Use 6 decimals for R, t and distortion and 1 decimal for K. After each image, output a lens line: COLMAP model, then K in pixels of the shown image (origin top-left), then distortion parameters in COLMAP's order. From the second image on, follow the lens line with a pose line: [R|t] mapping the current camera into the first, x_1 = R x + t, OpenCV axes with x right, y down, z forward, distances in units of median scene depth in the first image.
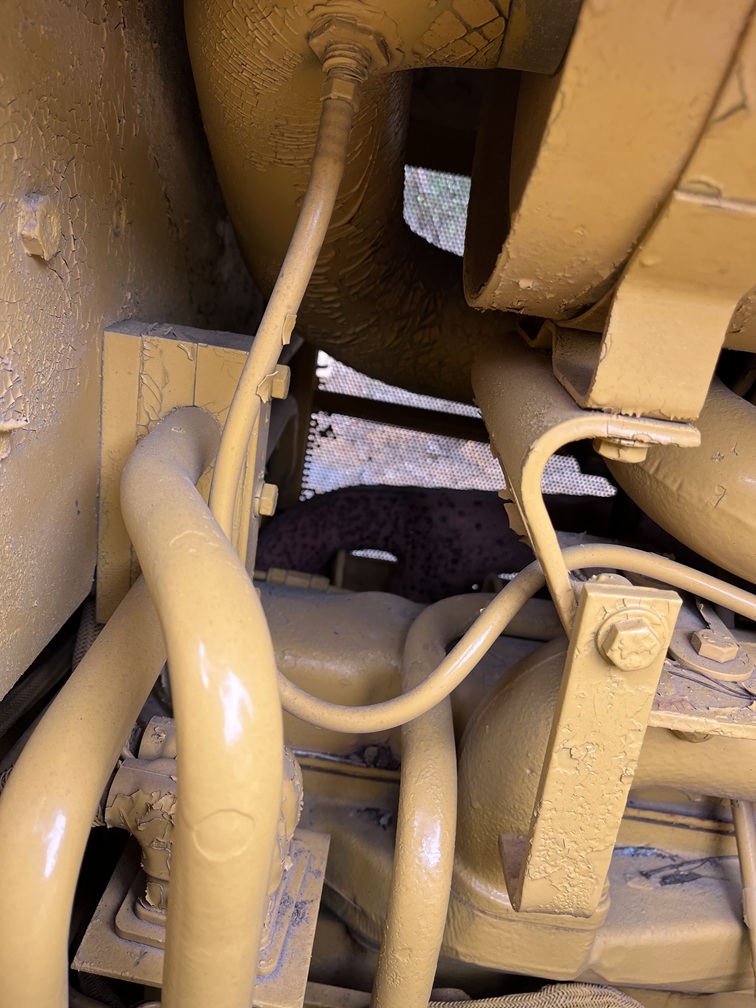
lens RADIAL K [[785.9, 0, 377.9], [0, 785.9, 502.1], [0, 0, 1]] dist [0.002062, -0.024526]
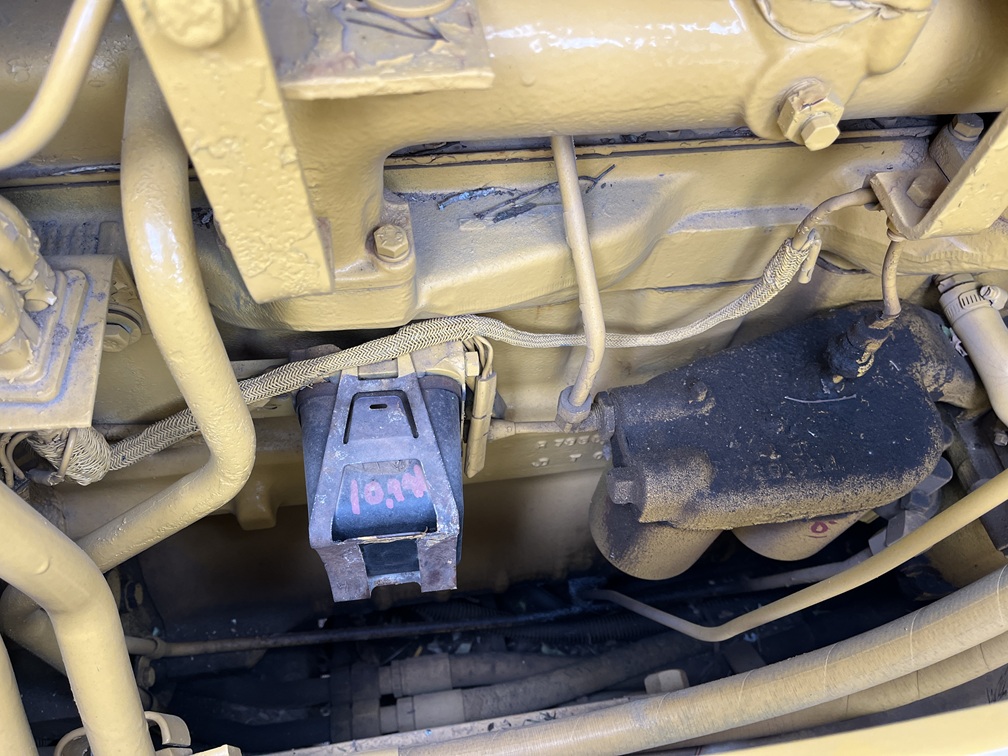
lens RADIAL K [[785.9, 0, 503.4], [0, 785.9, 376.7], [0, 0, 1]] dist [0.002062, -0.024526]
pose [[0.979498, -0.201456, 0.000364, 0.343178], [0.157582, 0.767304, 0.621621, 0.015231], [-0.125508, -0.608819, 0.783318, 0.089269]]
